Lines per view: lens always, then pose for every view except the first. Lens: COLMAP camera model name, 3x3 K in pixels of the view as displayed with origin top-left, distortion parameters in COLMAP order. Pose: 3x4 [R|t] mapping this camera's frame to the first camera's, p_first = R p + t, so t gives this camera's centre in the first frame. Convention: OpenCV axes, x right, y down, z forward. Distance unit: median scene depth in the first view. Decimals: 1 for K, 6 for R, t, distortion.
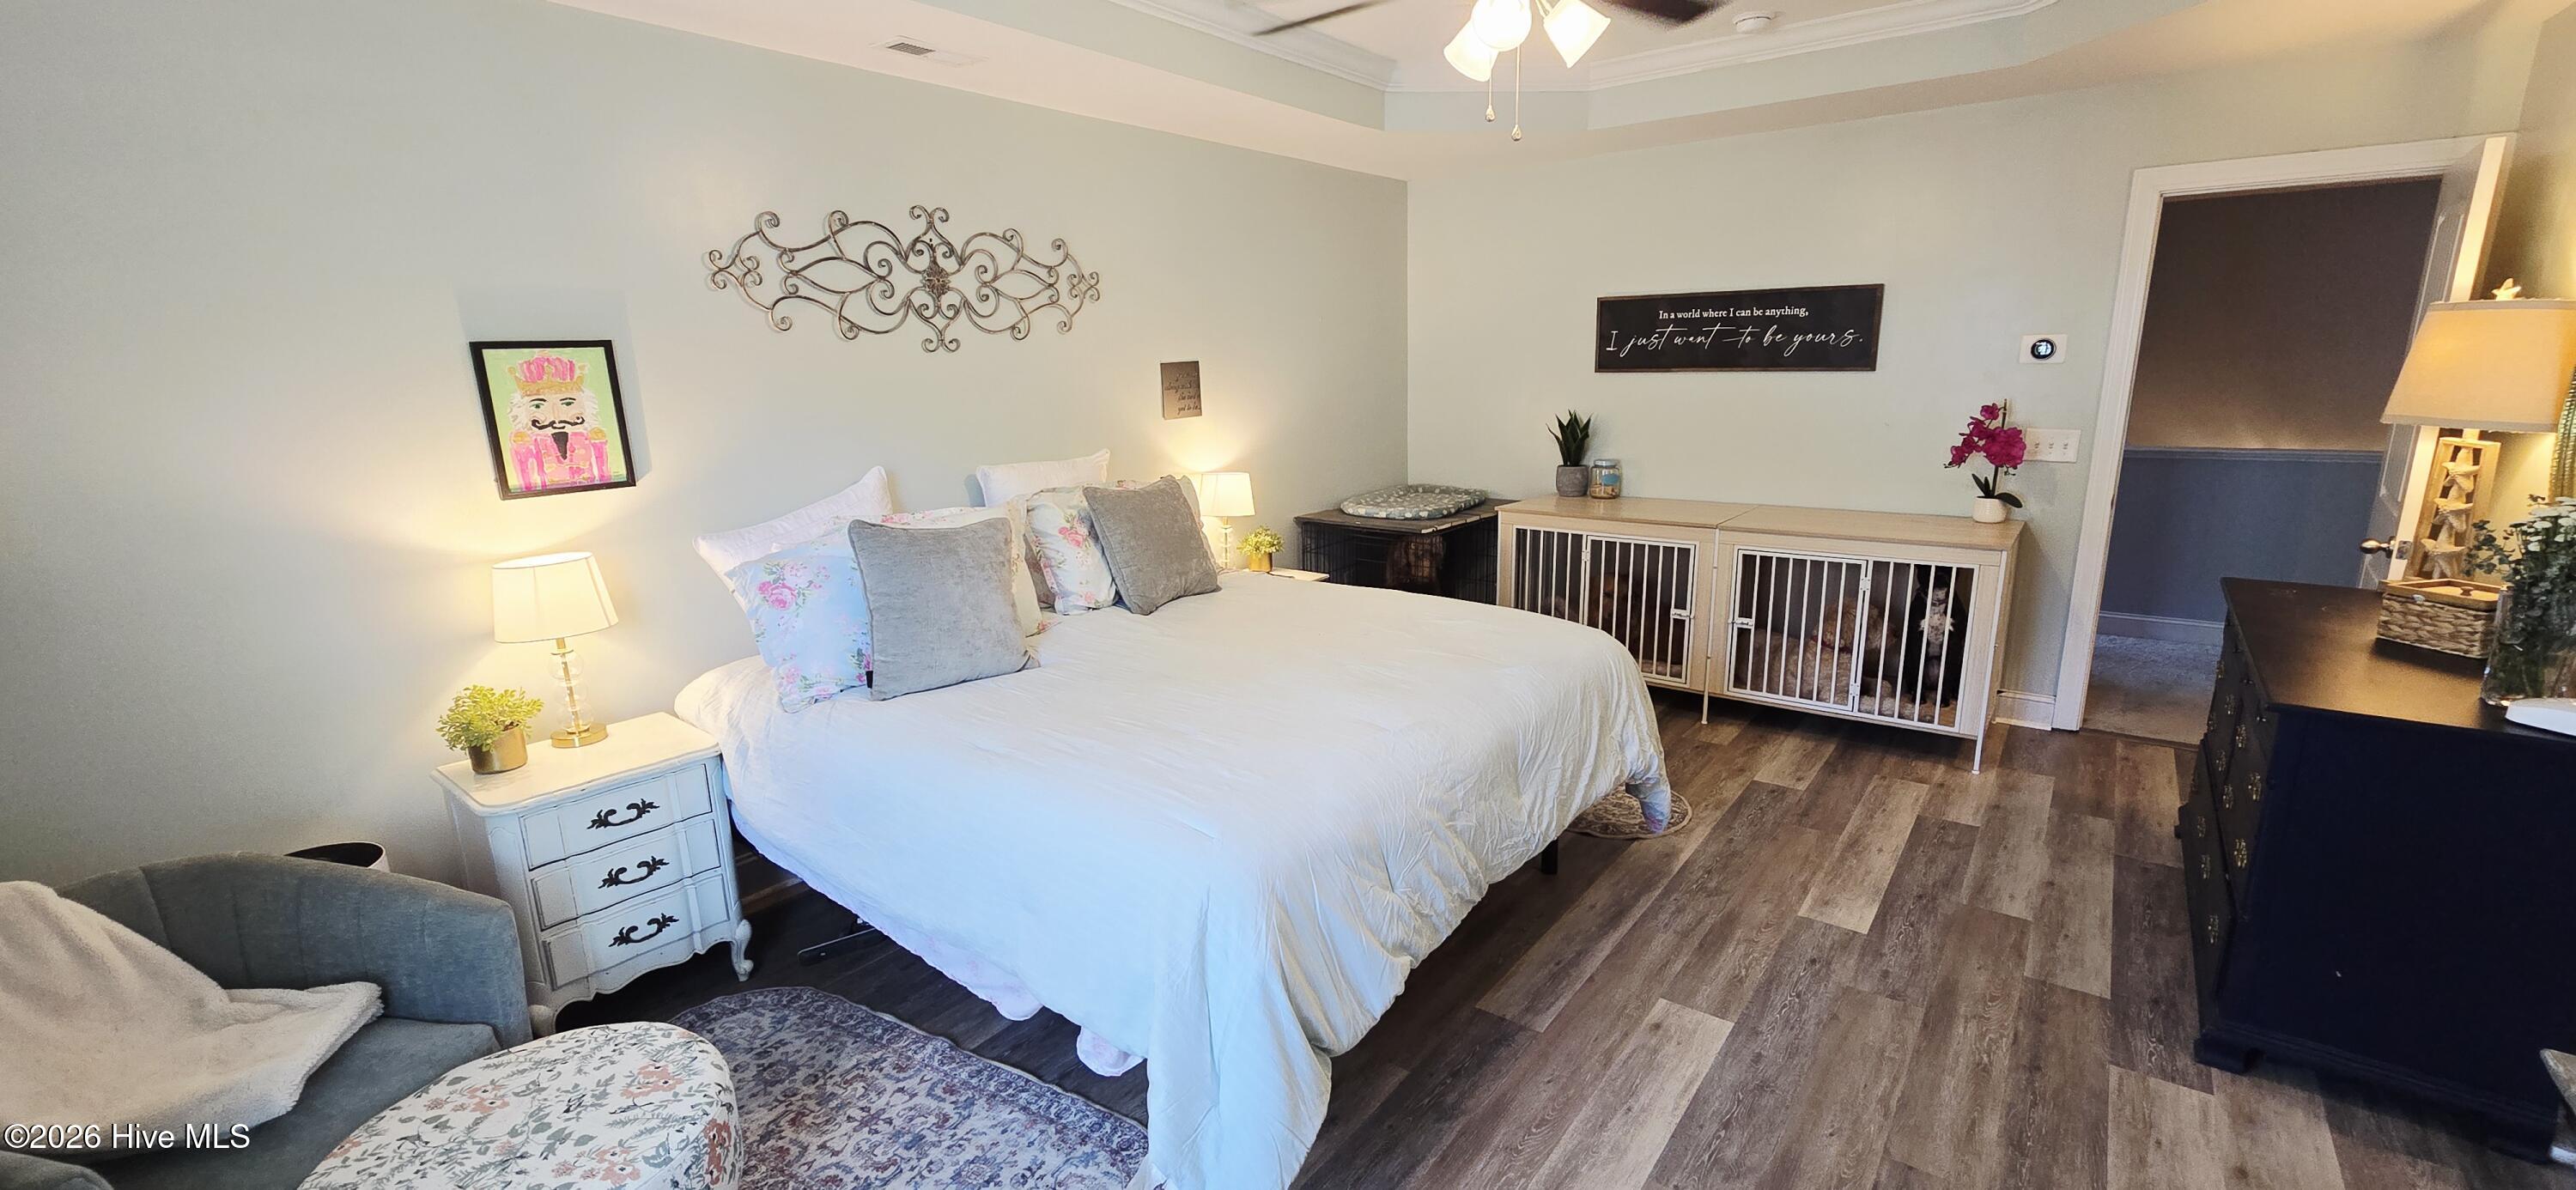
lens RADIAL K [[1058.2, 0, 1296.5], [0, 1058.2, 598.3], [0, 0, 1]] dist [-0.002642, -0.000346]
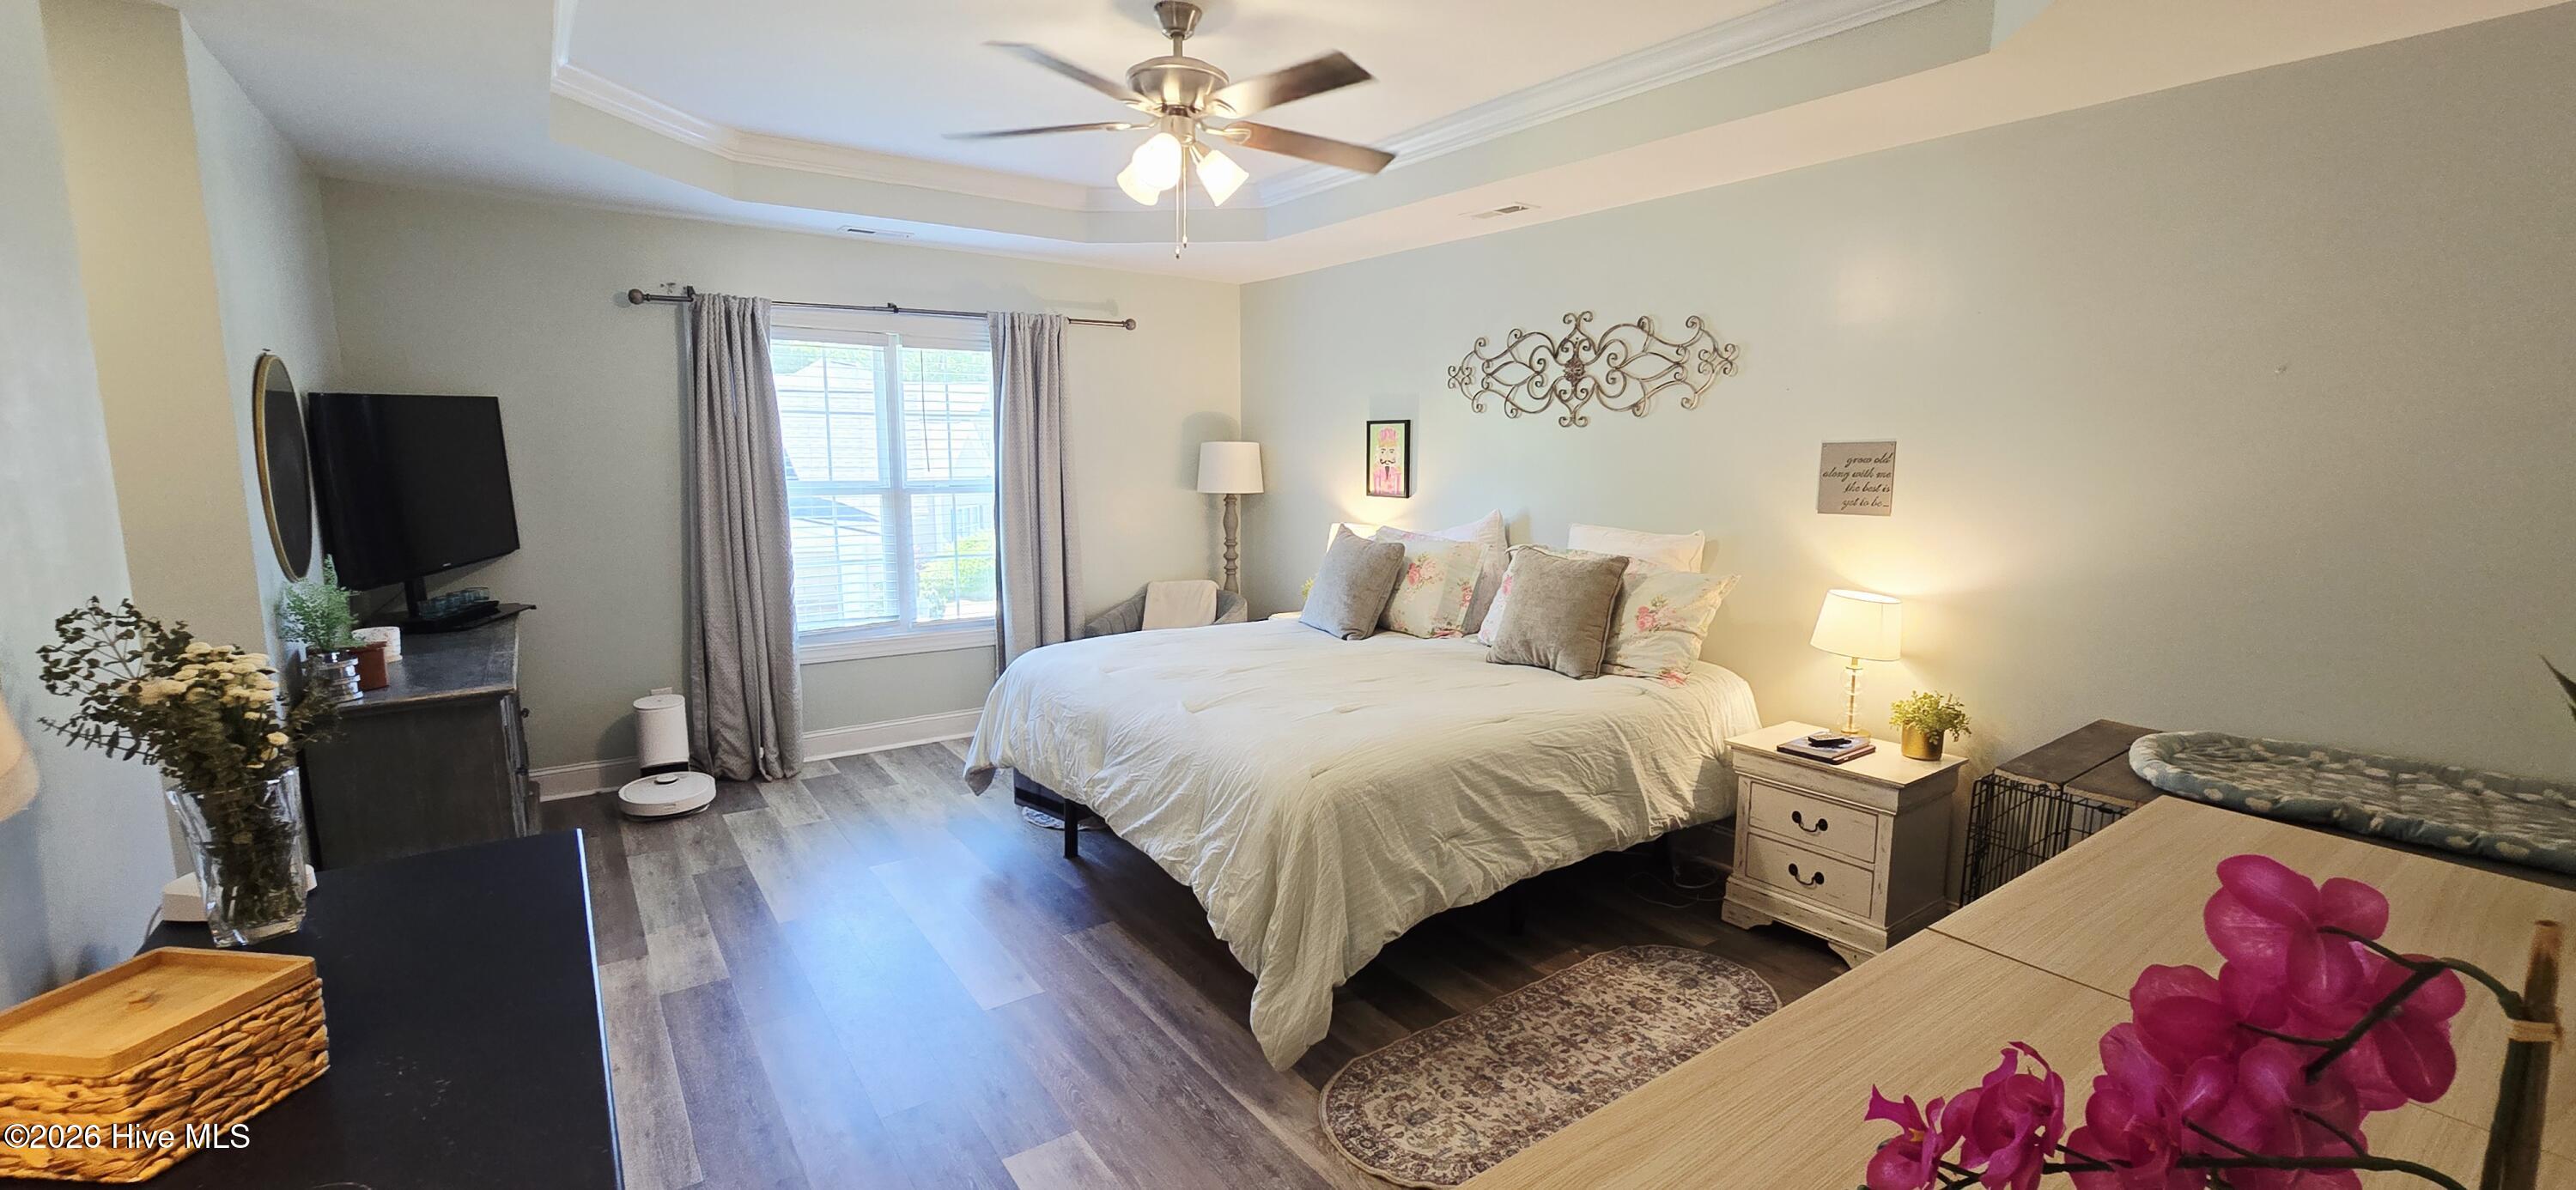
lens RADIAL K [[1058.2, 0, 1296.5], [0, 1058.2, 598.3], [0, 0, 1]] dist [-0.002642, -0.000346]
pose [[-0.294923, 0.159182, -0.942169, 0.970256], [-0.216885, 0.949138, 0.228250, -0.261298], [0.930581, 0.271659, -0.245398, 1.082181]]
